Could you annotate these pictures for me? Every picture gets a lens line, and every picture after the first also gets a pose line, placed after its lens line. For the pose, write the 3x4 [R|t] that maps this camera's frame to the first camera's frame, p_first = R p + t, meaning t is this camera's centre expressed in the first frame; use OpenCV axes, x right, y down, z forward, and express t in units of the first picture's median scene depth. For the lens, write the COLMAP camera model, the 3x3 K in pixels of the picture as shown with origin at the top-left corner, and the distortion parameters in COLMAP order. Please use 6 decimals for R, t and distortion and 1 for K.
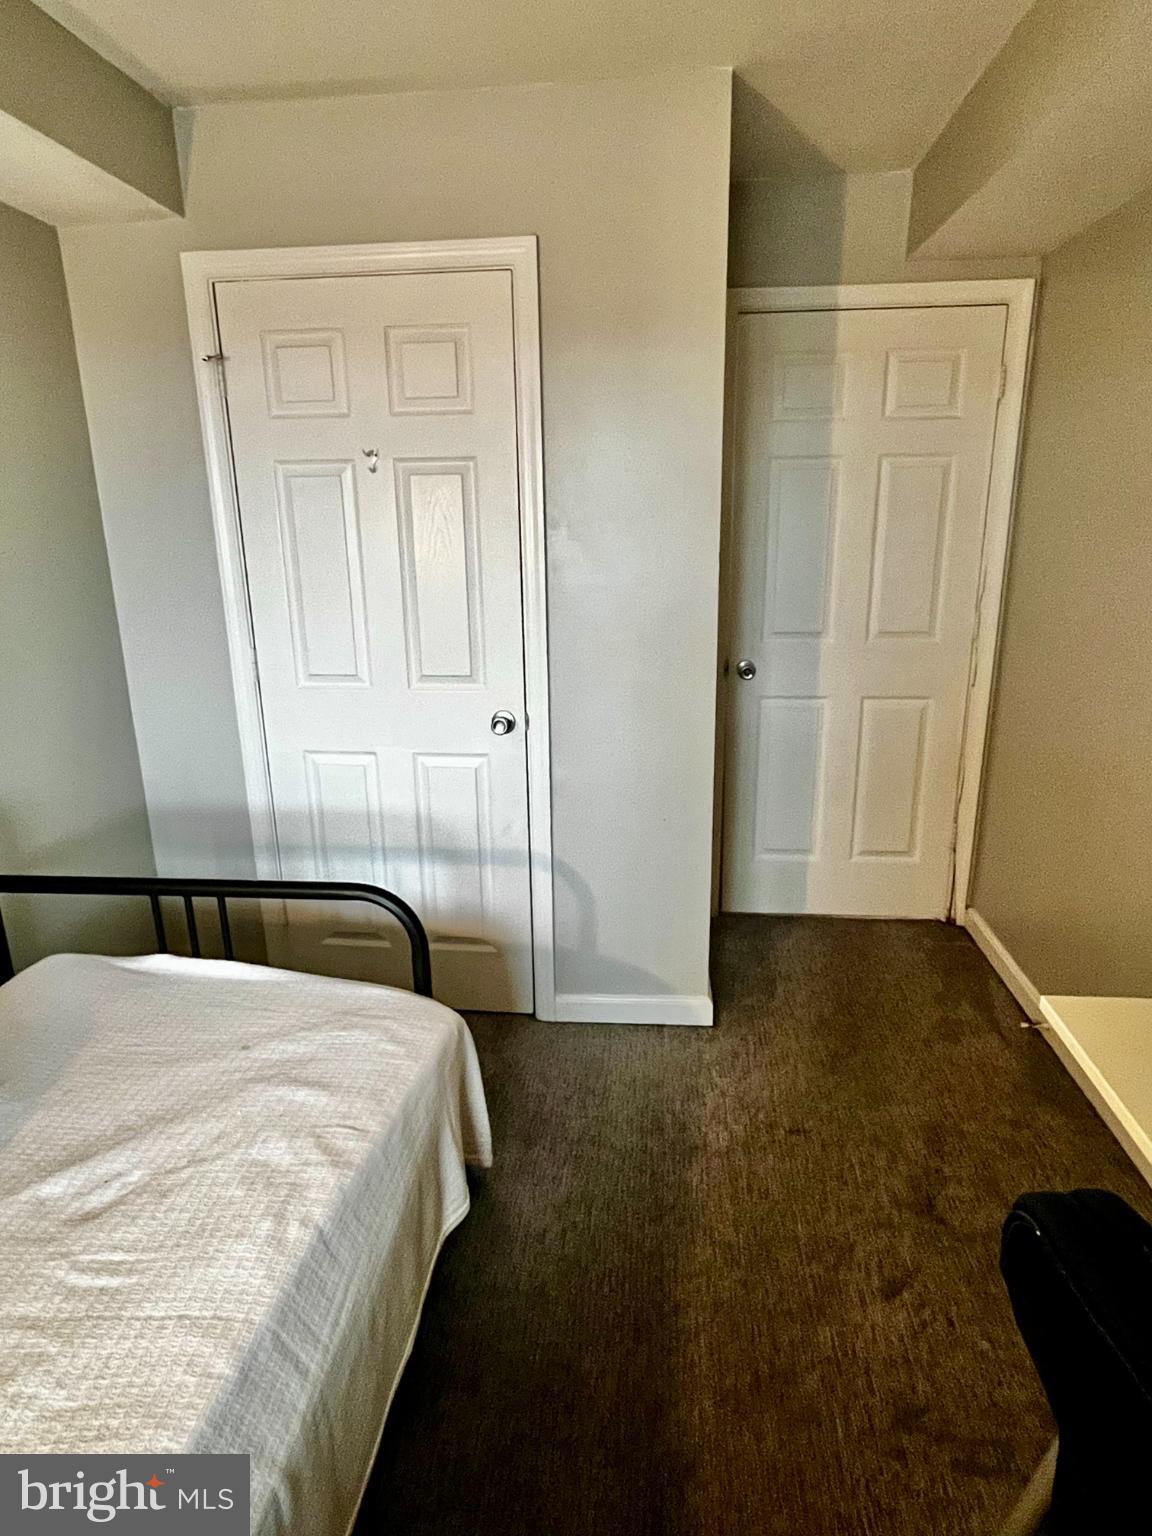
lens RADIAL K [[912.5, 0, 577.4], [0, 912.5, 770.5], [0, 0, 1]] dist [-0.000307, -0.000126]
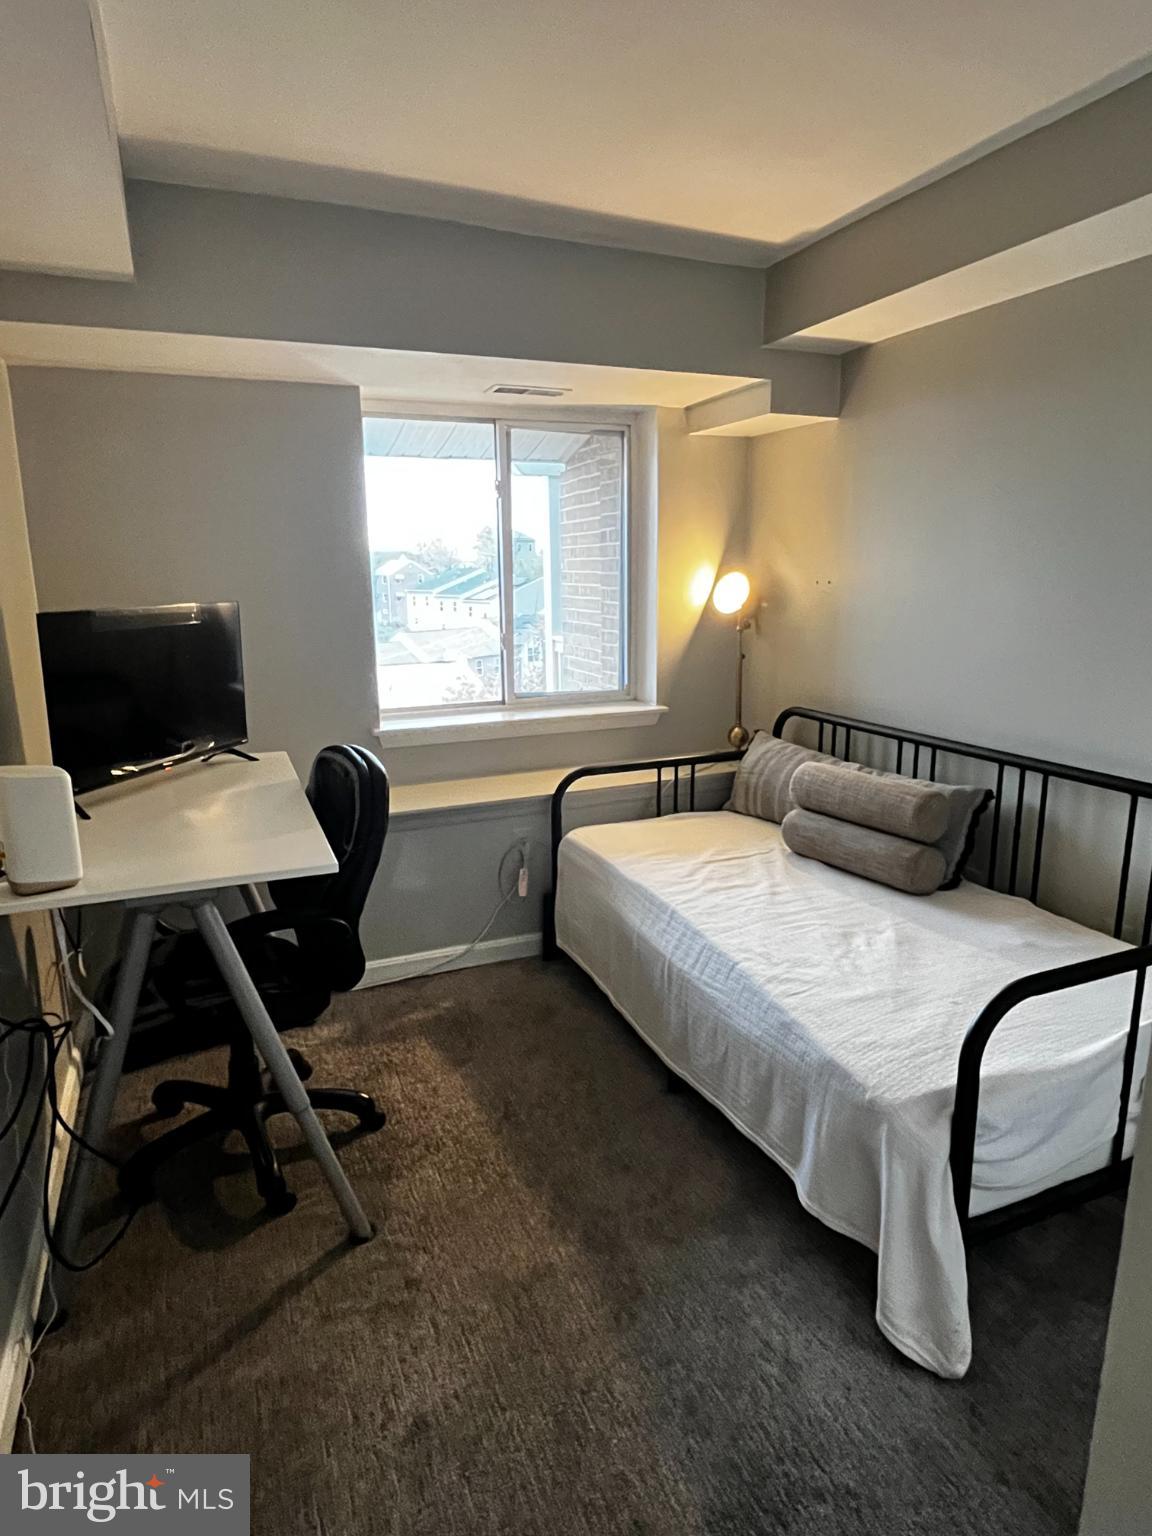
lens RADIAL K [[912.5, 0, 577.4], [0, 912.5, 770.5], [0, 0, 1]] dist [-0.000307, -0.000126]
pose [[-0.873912, 0.130319, -0.468289, 0.669360], [-0.111291, 0.884158, 0.453738, -0.512084], [0.473172, 0.448644, -0.758173, 1.807236]]
